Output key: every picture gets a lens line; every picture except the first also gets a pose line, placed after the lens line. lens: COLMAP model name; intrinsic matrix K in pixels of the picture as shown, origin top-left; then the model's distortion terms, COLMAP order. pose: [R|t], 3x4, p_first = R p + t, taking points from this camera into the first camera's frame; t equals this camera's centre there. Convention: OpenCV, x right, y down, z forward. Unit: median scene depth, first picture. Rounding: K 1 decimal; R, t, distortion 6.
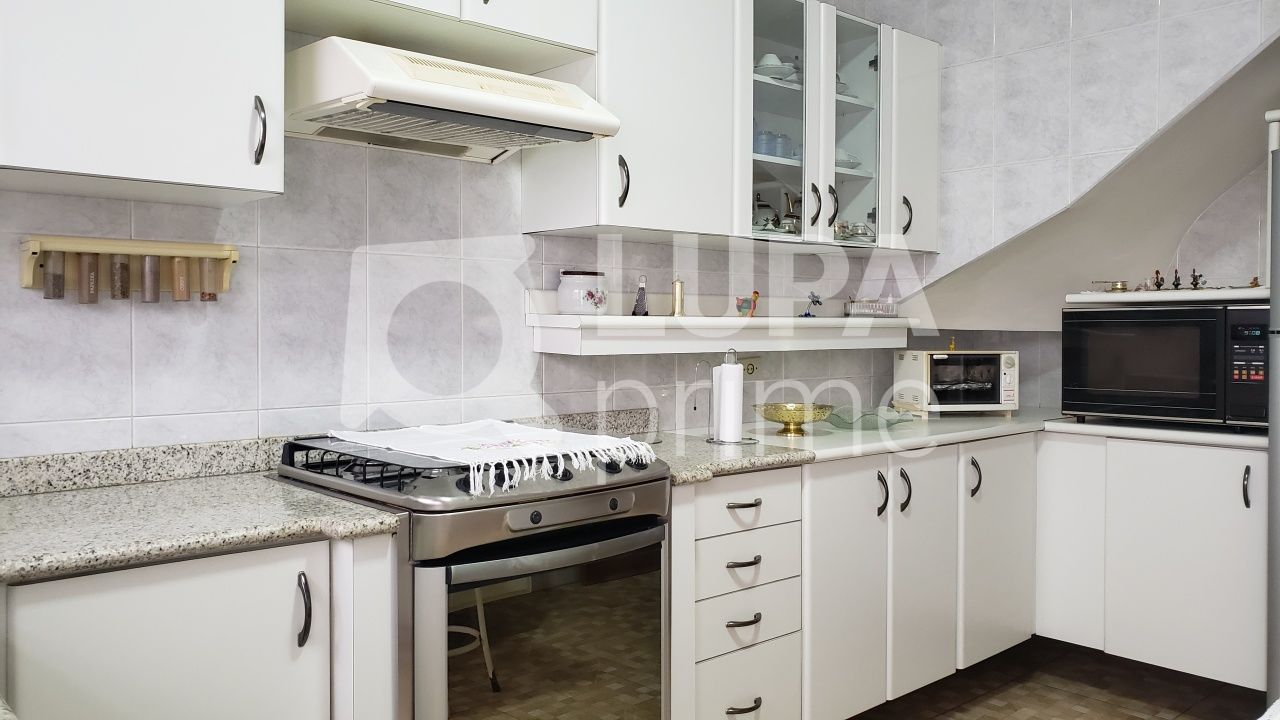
lens RADIAL K [[995.6, 0, 624.8], [0, 995.6, 342.3], [0, 0, 1]] dist [-0.018326, 0.055751]
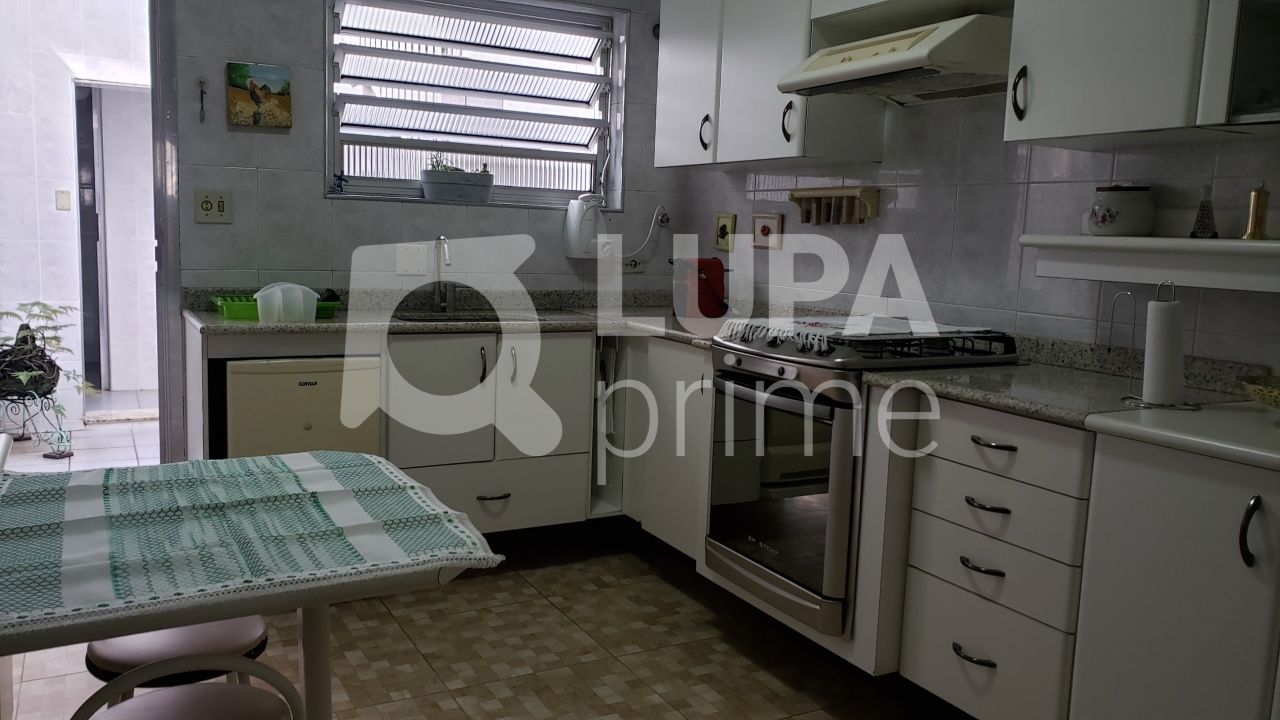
lens RADIAL K [[995.6, 0, 624.8], [0, 995.6, 342.3], [0, 0, 1]] dist [-0.018326, 0.055751]
pose [[-0.219047, 0.106027, -0.969936, 1.050547], [-0.036740, 0.992477, 0.116788, -0.023278], [0.975022, 0.061217, -0.213504, 0.845430]]
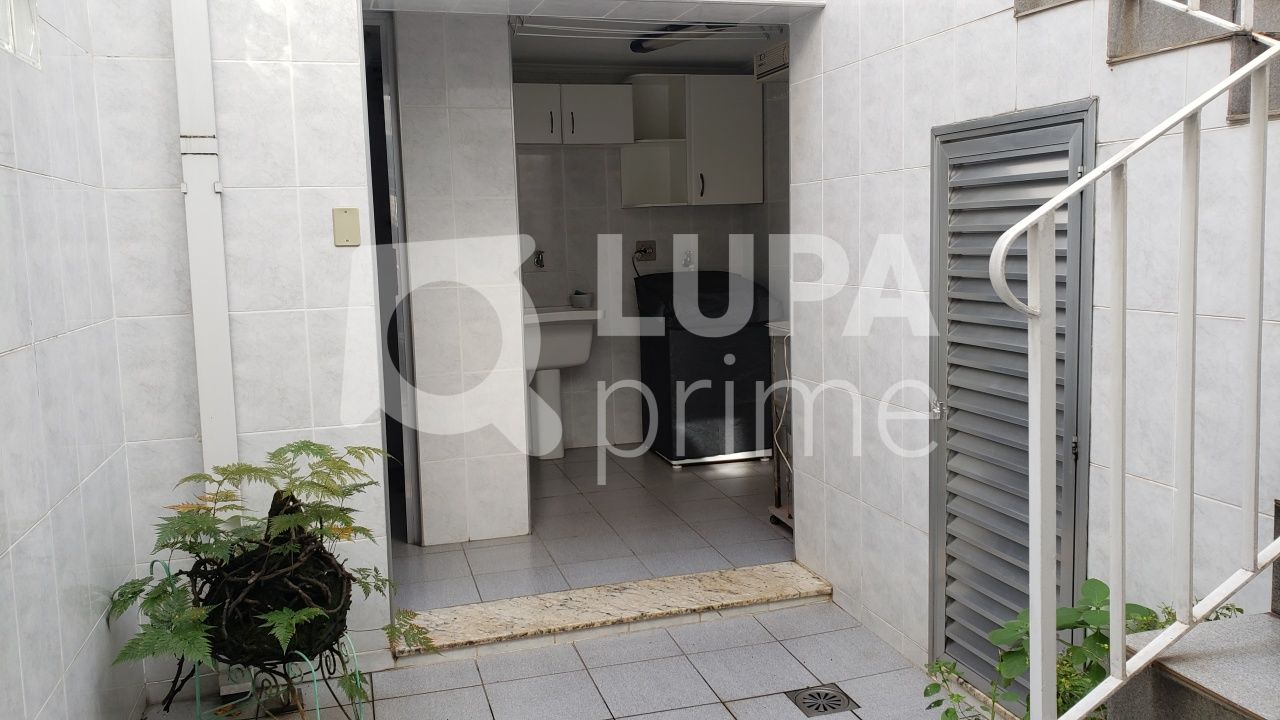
lens RADIAL K [[995.6, 0, 624.8], [0, 995.6, 342.3], [0, 0, 1]] dist [-0.018326, 0.055751]
pose [[-0.425140, 0.116268, -0.897629, 0.809782], [0.020347, 0.992692, 0.118944, -0.024600], [0.904899, 0.032304, -0.424399, 0.622362]]
